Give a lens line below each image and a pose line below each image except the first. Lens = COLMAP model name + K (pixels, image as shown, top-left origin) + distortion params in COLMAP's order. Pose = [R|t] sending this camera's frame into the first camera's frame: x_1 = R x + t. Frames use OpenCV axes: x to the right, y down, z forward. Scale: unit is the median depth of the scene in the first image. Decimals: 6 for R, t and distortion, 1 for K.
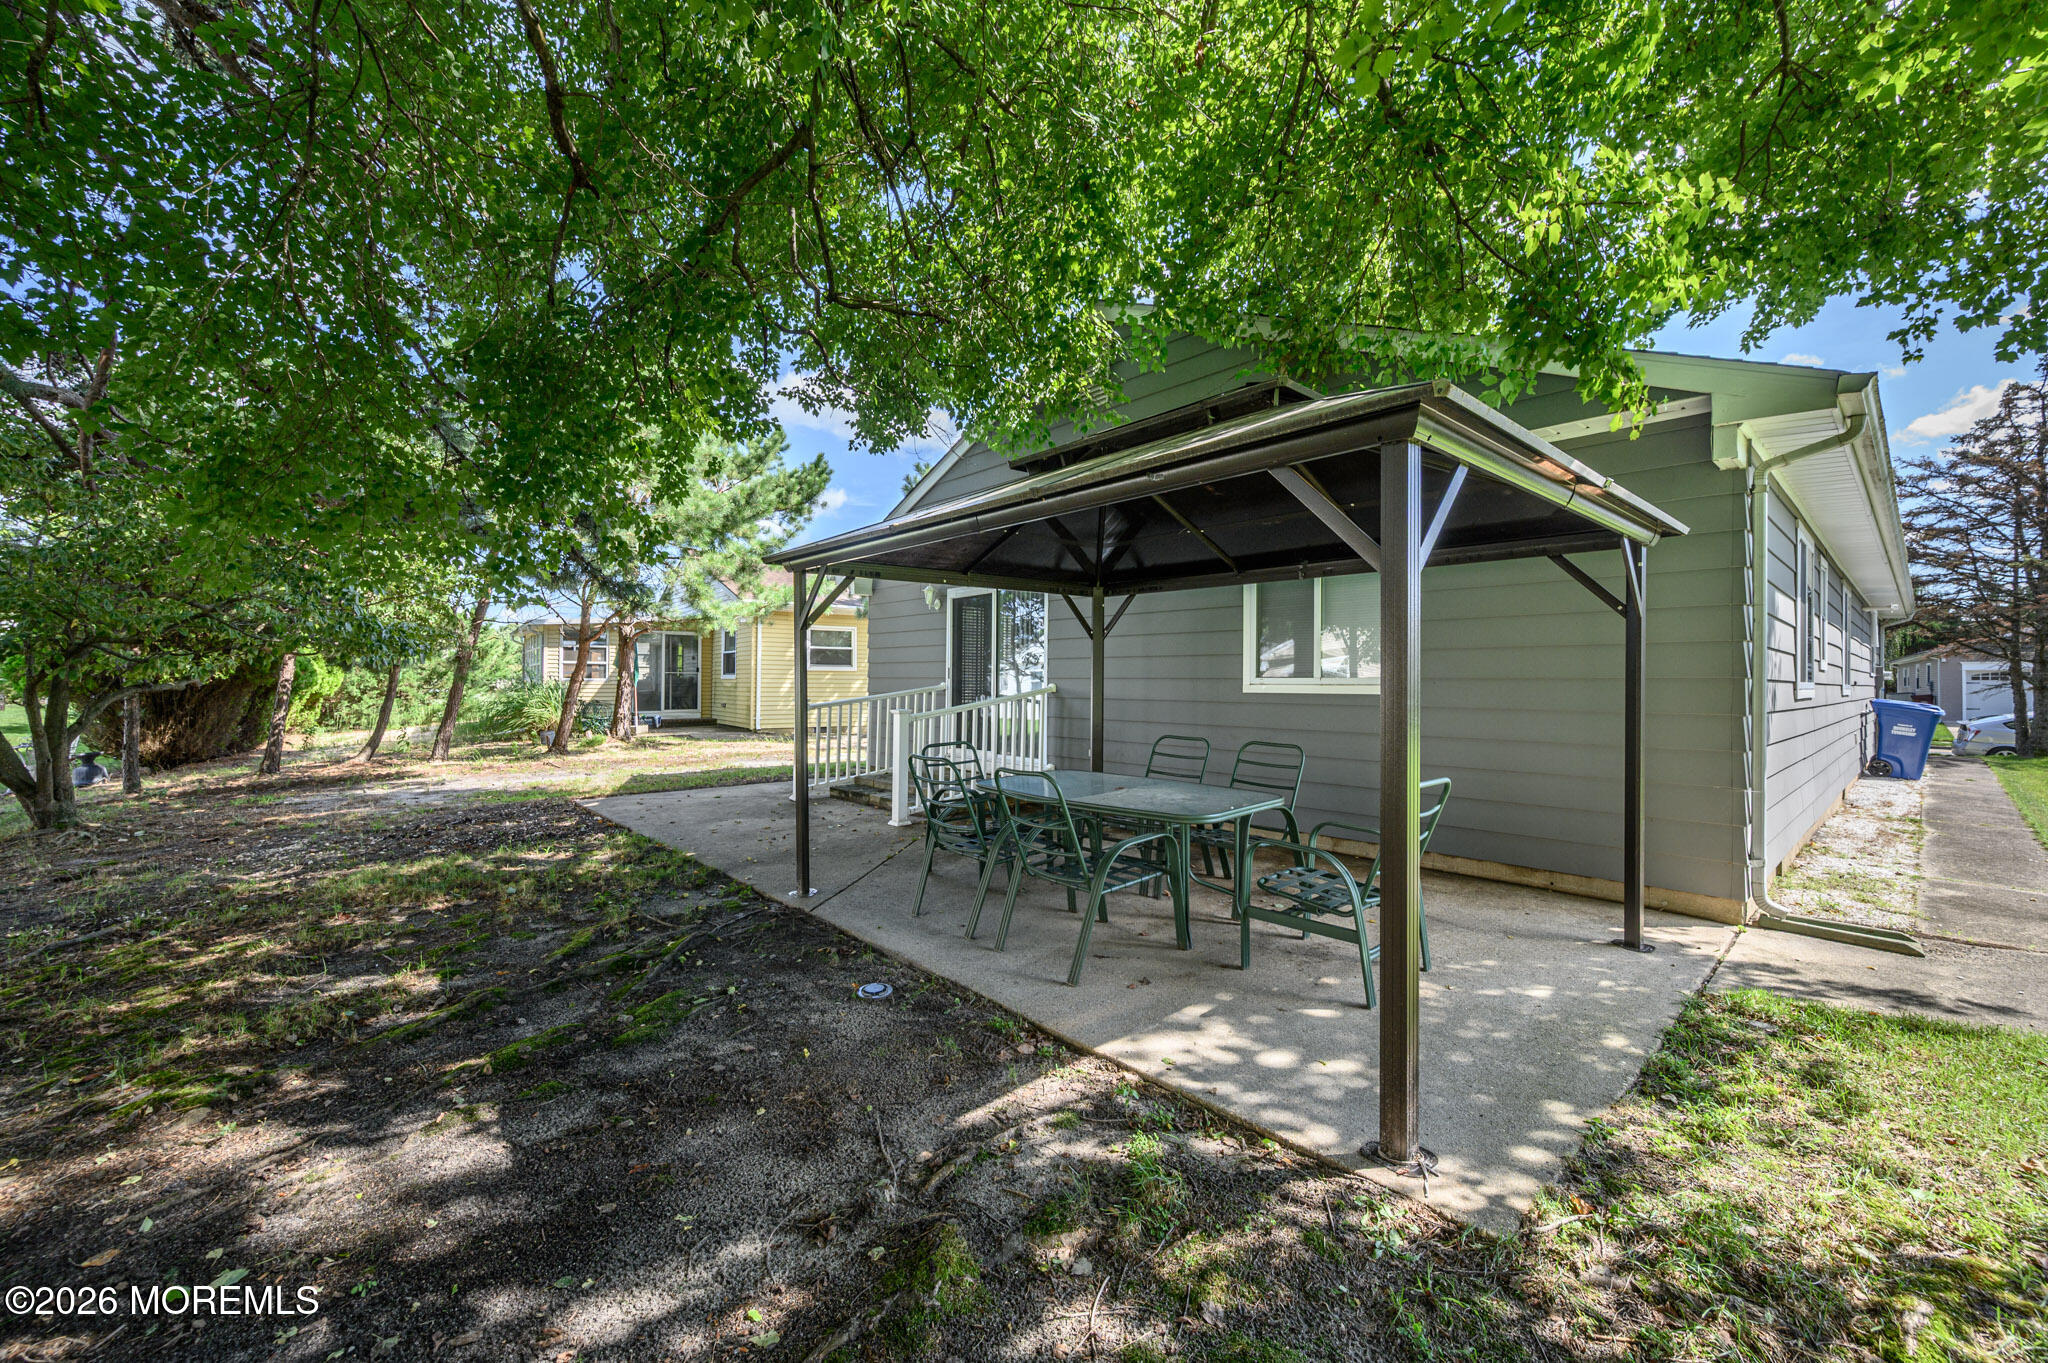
lens RADIAL K [[808.9, 0, 1028.6], [0, 808.9, 675.4], [0, 0, 1]] dist [-0.001133, -0.000200]
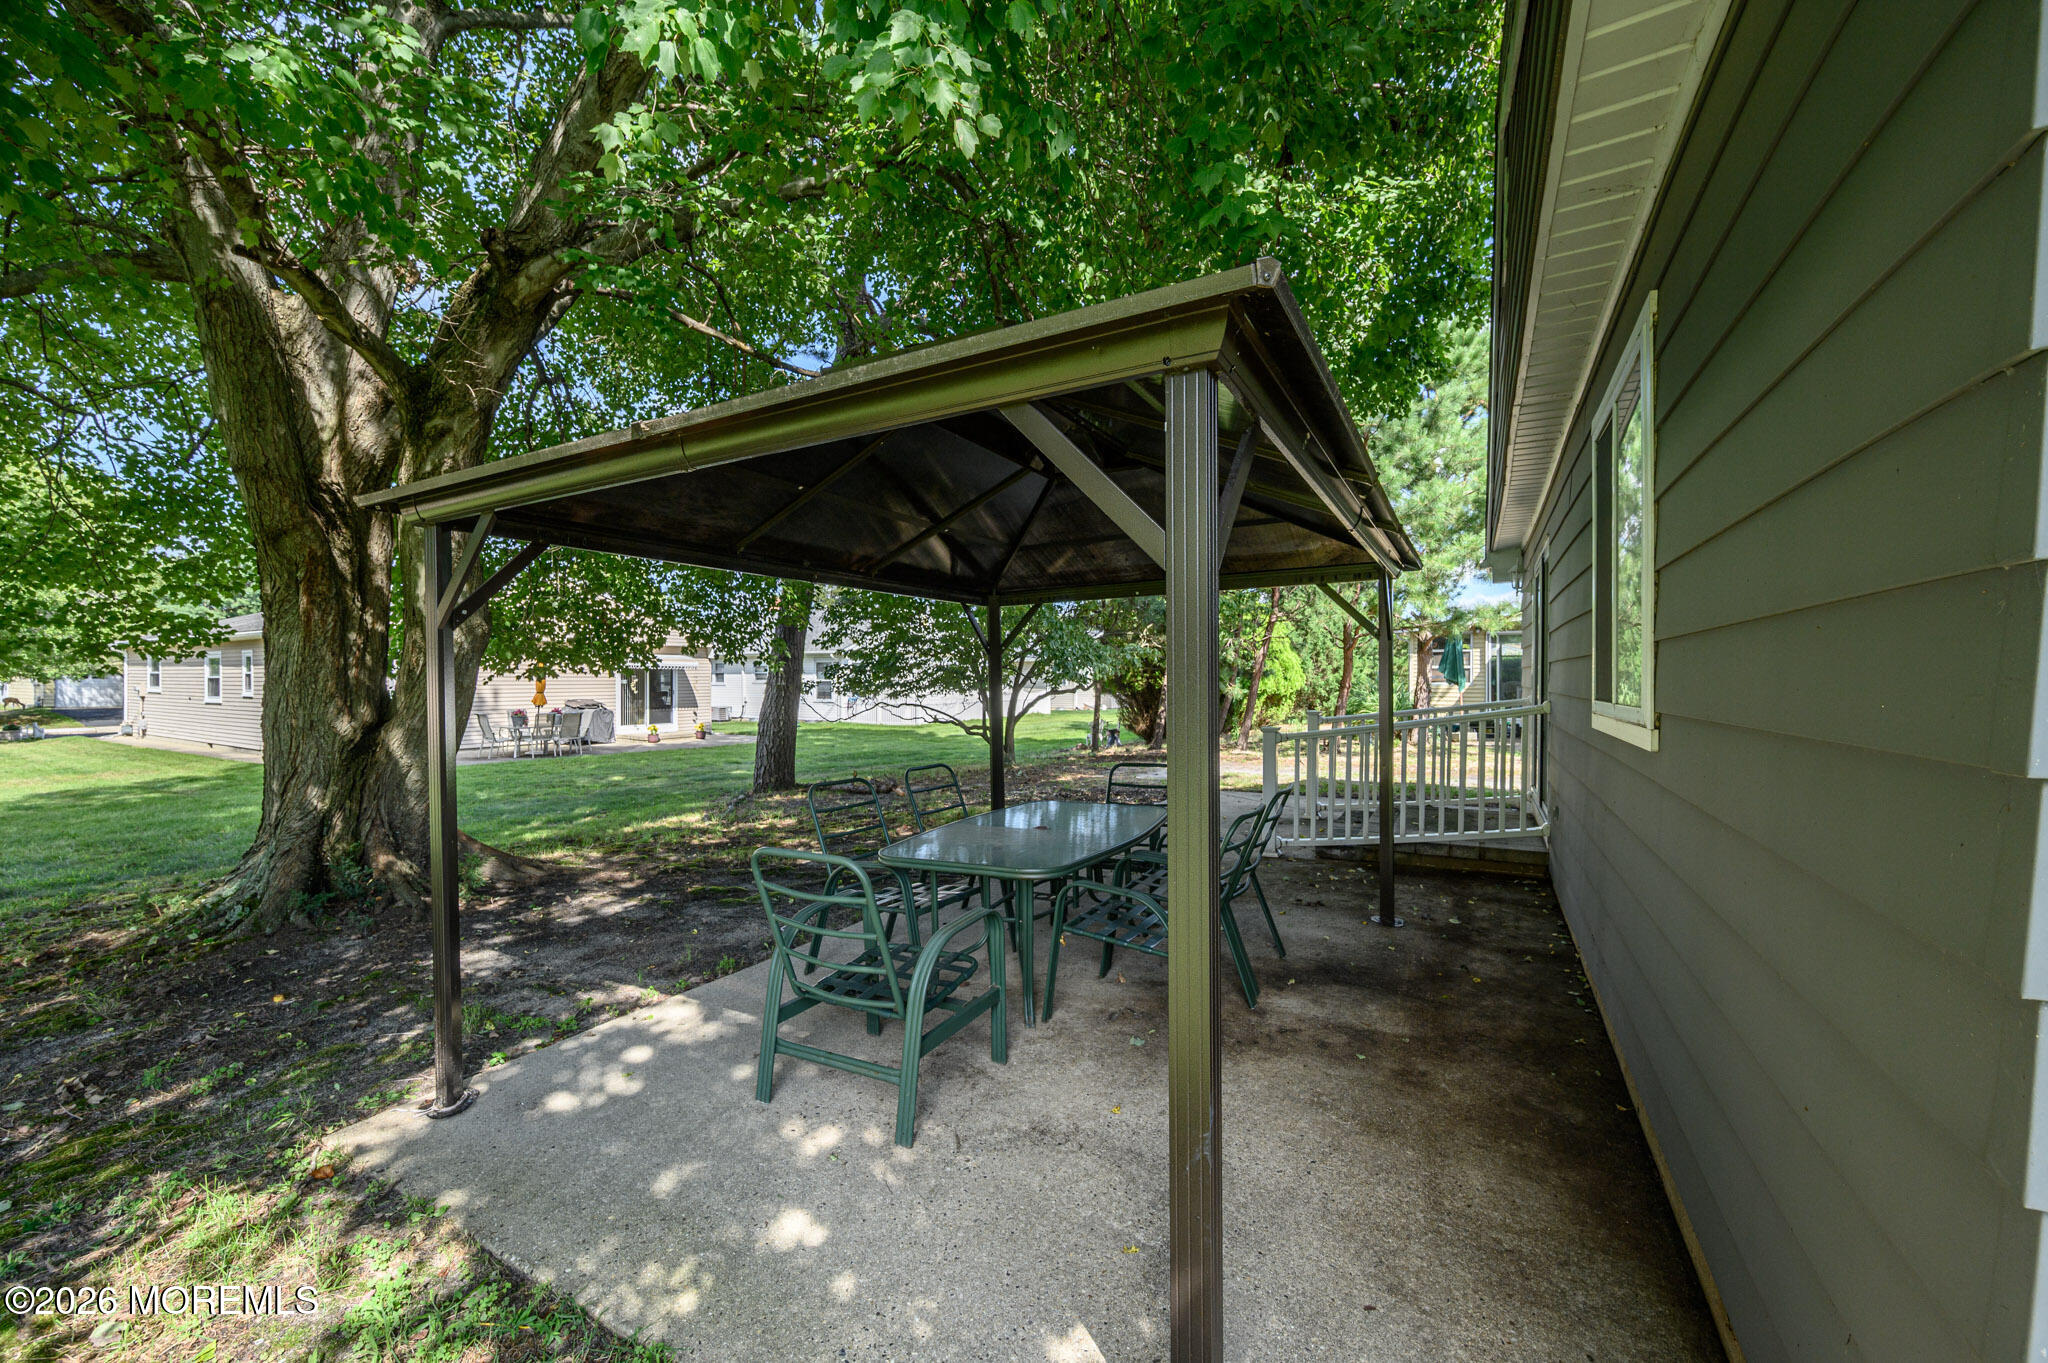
lens RADIAL K [[808.9, 0, 1021.5], [0, 808.9, 682.5], [0, 0, 1]] dist [-0.001133, -0.000200]
pose [[0.320435, -0.003920, -0.947262, 0.727425], [0.012636, 0.999920, 0.000137, -0.007863], [0.947186, -0.012013, 0.320459, 0.557876]]
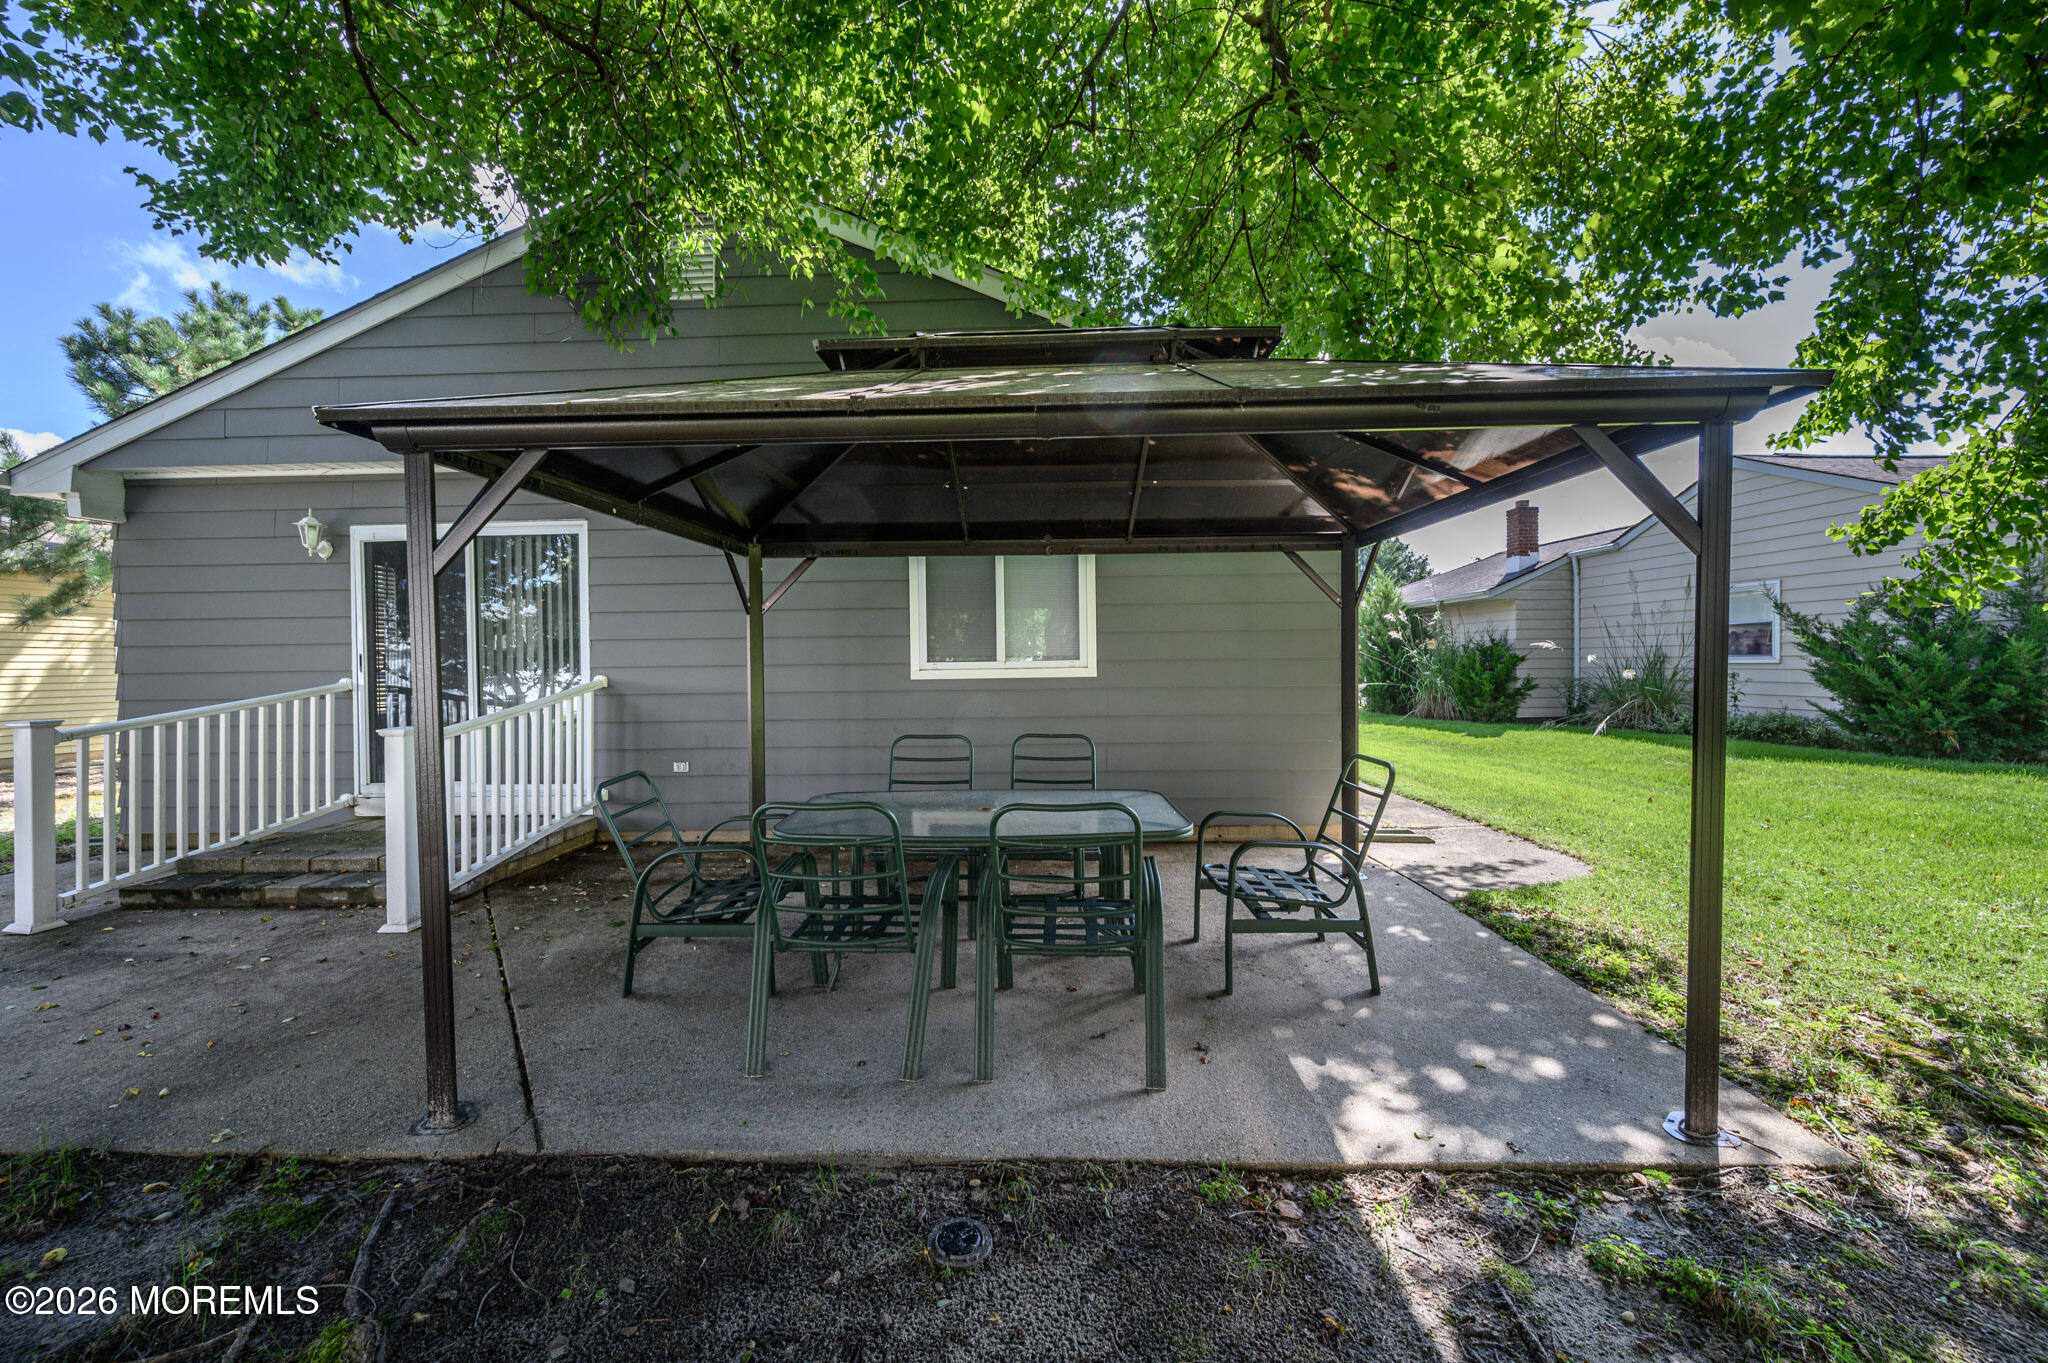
lens RADIAL K [[808.9, 0, 1023.0], [0, 808.9, 675.0], [0, 0, 1]] dist [-0.001133, -0.000200]
pose [[0.689974, -0.026233, 0.723359, -0.326882], [0.011619, 0.999616, 0.025169, -0.005452], [-0.723741, -0.008961, 0.690014, 0.352821]]
